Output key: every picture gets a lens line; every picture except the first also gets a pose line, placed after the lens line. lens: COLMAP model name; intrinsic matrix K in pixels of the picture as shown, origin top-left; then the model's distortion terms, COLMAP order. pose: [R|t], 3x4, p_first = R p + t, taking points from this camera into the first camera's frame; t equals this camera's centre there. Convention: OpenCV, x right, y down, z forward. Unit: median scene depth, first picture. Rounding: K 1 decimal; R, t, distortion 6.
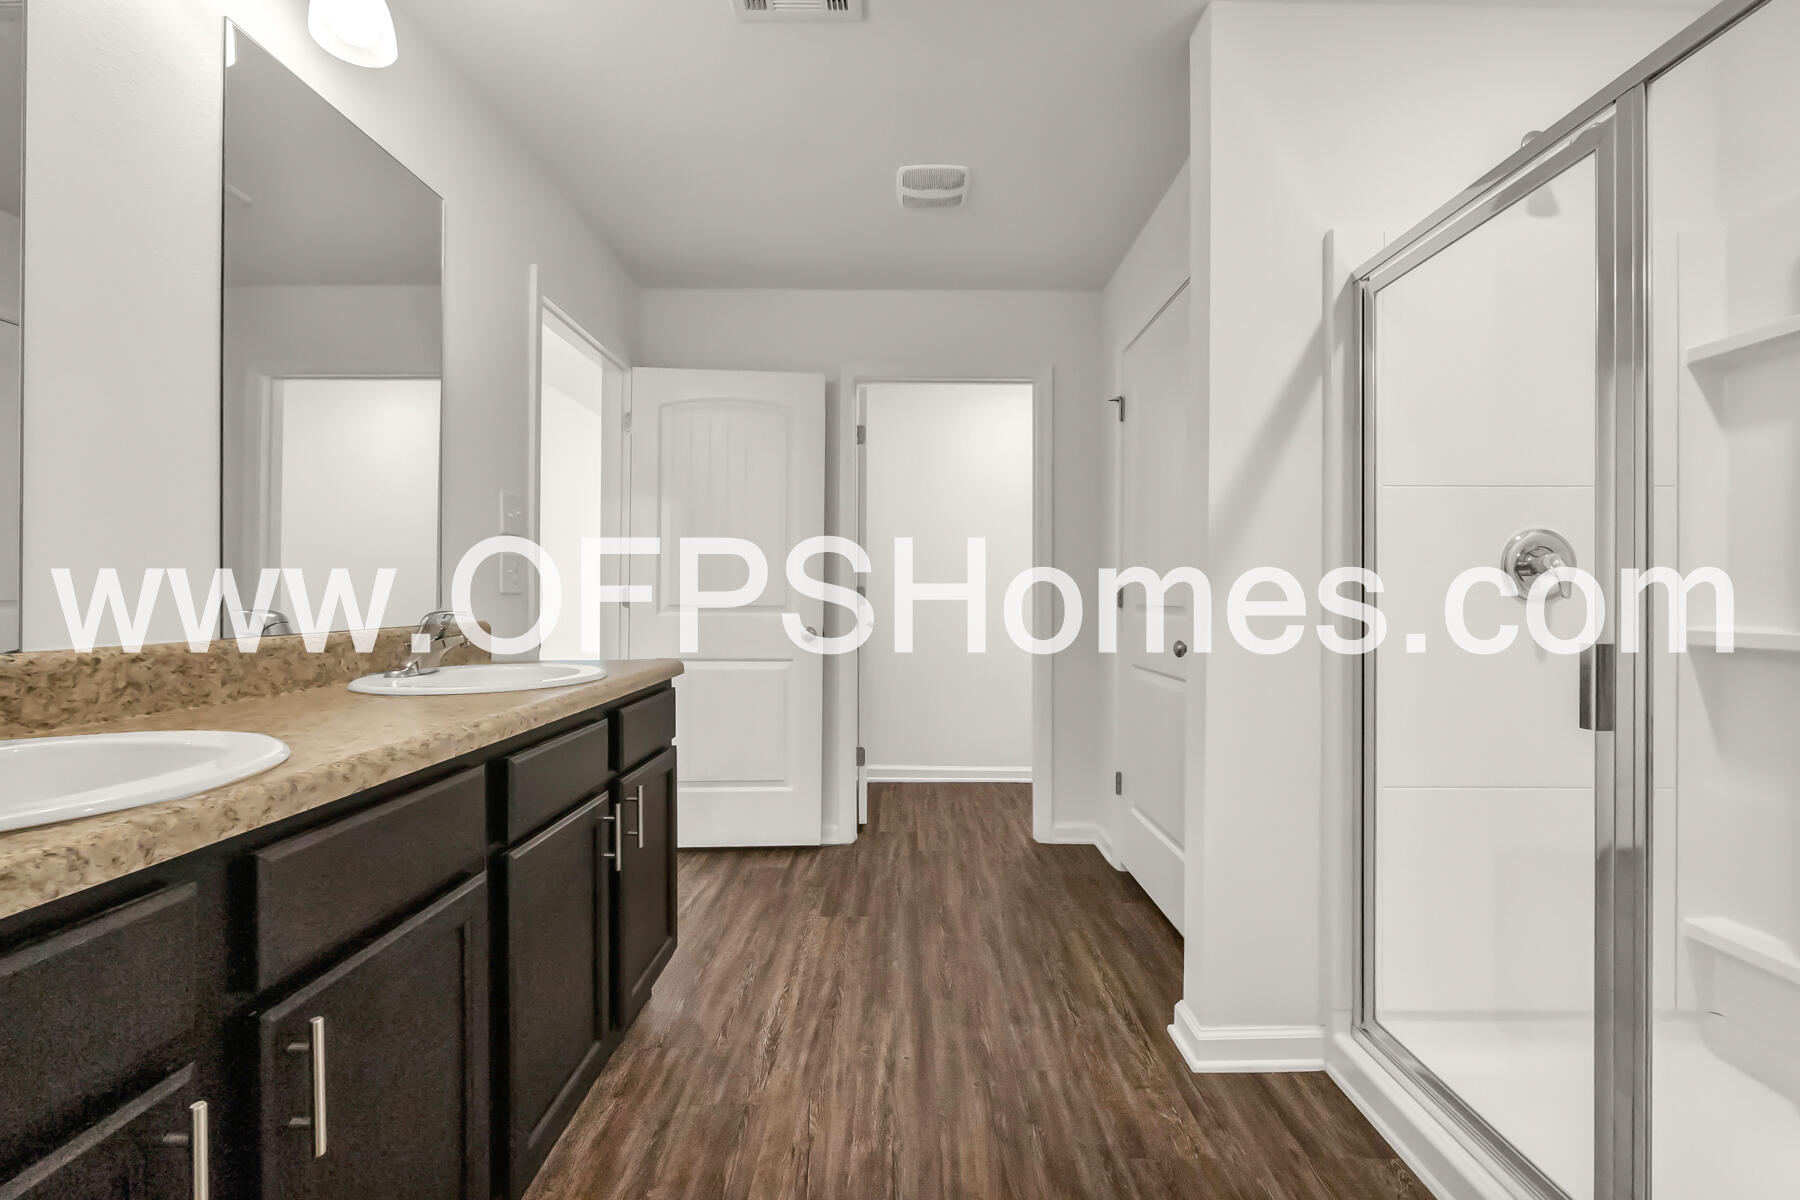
lens RADIAL K [[747.2, 0, 891.5], [0, 747.2, 597.3], [0, 0, 1]] dist [-0.001399, 0.000106]
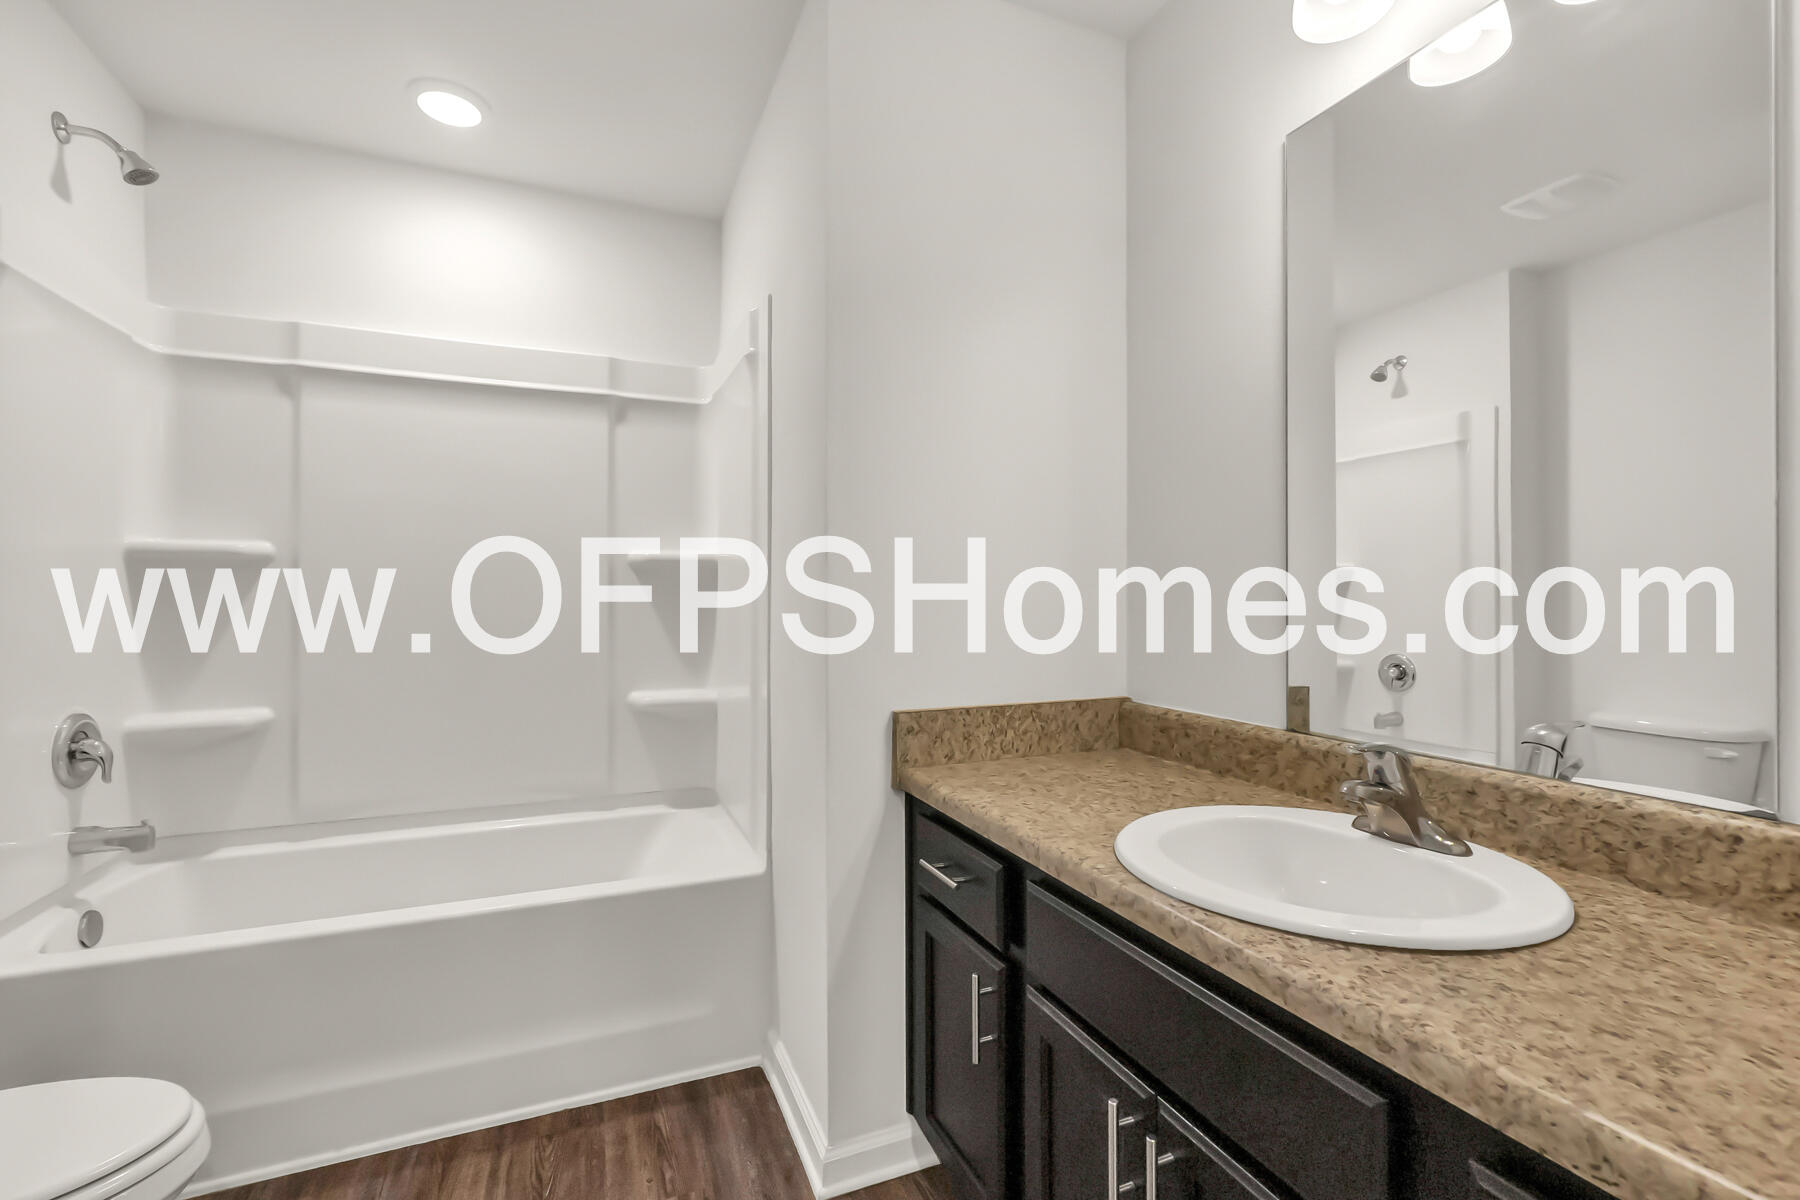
lens RADIAL K [[747.2, 0, 898.3], [0, 747.2, 599.6], [0, 0, 1]] dist [-0.001399, 0.000106]
pose [[-0.909517, 0.001369, -0.415665, 0.018195], [0.002254, 0.999996, -0.001637, -0.105702], [0.415661, -0.002426, -0.909516, 0.883708]]
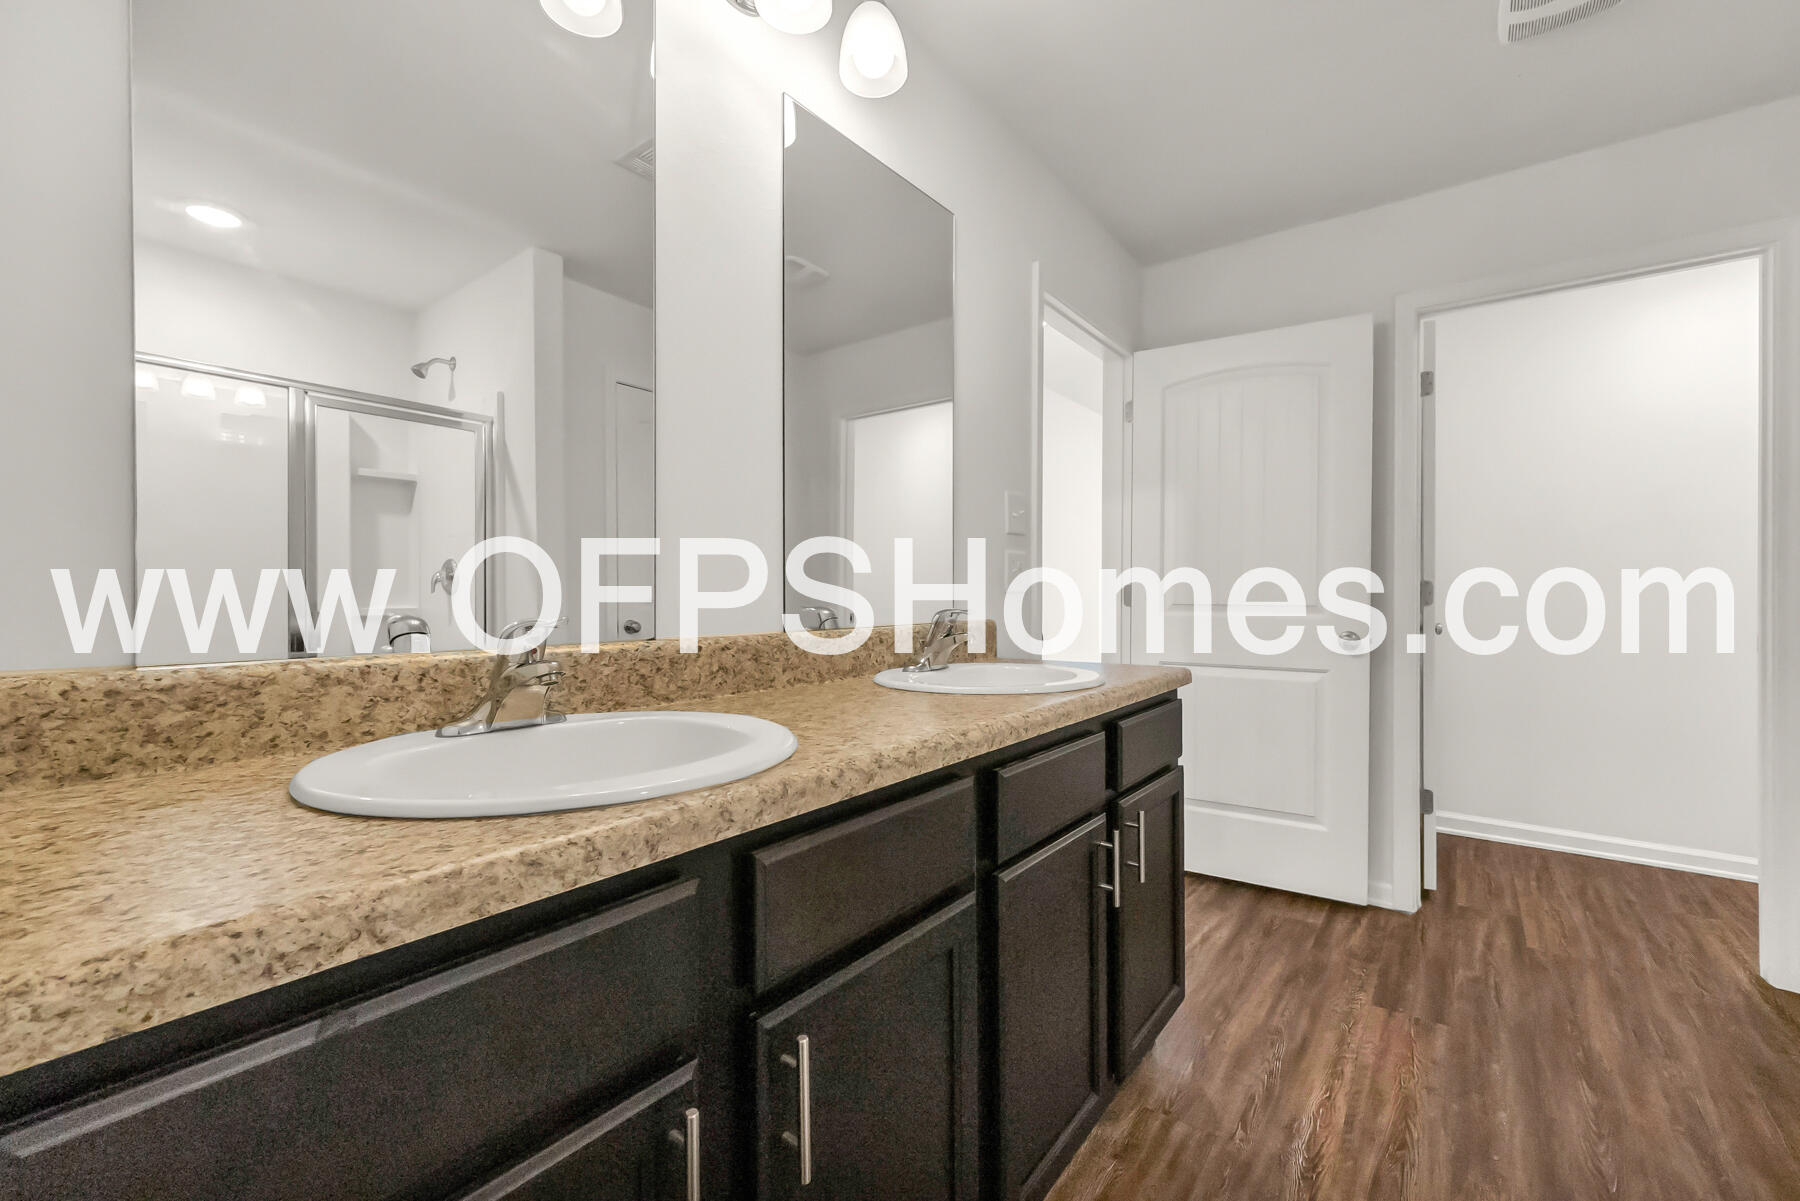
lens RADIAL K [[747.2, 0, 914.0], [0, 747.2, 598.9], [0, 0, 1]] dist [-0.001399, 0.000106]
pose [[0.811999, -0.001032, -0.583658, -0.044083], [0.003044, 0.999992, 0.002467, 0.001410], [0.583651, -0.003780, 0.811996, 0.140624]]
